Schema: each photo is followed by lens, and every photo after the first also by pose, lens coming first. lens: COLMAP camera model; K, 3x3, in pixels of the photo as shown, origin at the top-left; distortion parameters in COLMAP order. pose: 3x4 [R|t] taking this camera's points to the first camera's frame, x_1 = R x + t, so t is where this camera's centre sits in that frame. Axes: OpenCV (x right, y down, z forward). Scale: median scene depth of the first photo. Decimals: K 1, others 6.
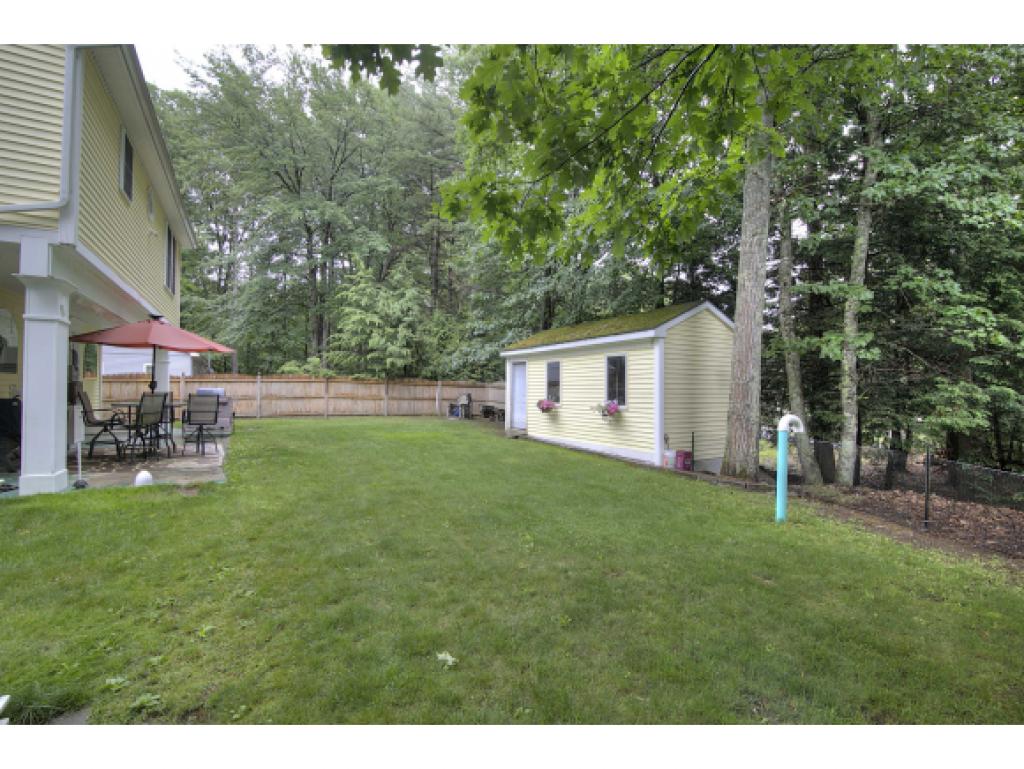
lens RADIAL K [[467.7, 0, 513.3], [0, 467.7, 387.1], [0, 0, 1]] dist [-0.001718, 0.000100]
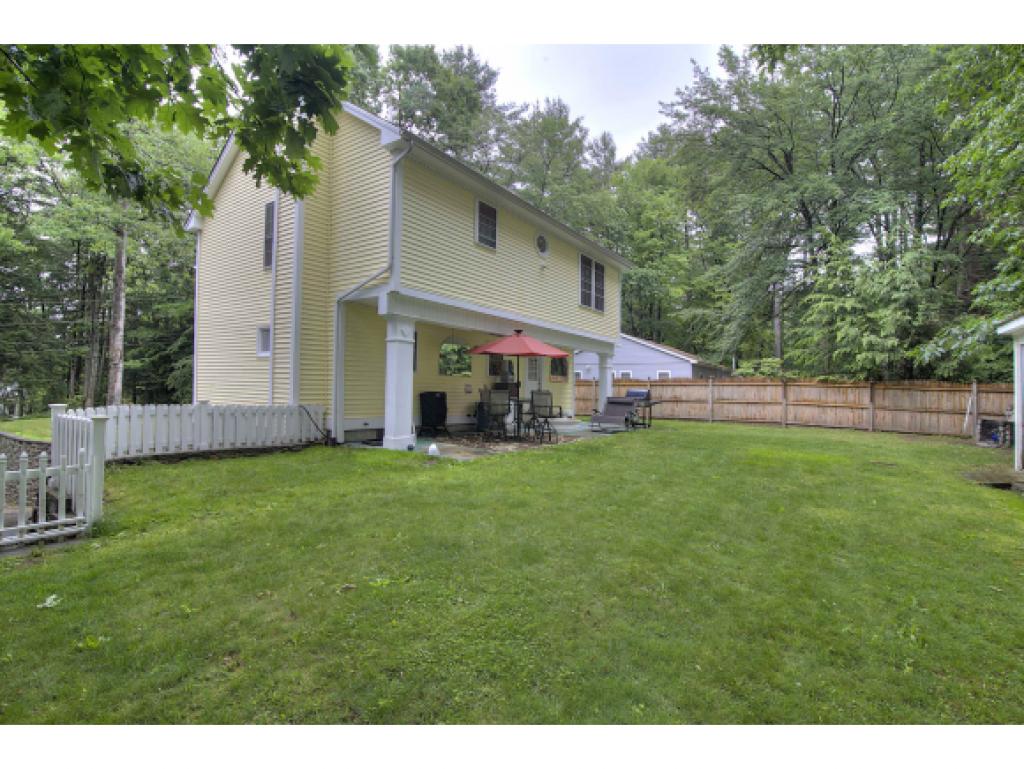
lens RADIAL K [[467.7, 0, 513.8], [0, 467.7, 381.4], [0, 0, 1]] dist [-0.001718, 0.000100]
pose [[0.431751, -0.011054, -0.901925, 0.160330], [-0.014427, 0.999712, -0.019158, 0.005050], [0.901877, 0.021284, 0.431468, 0.178066]]
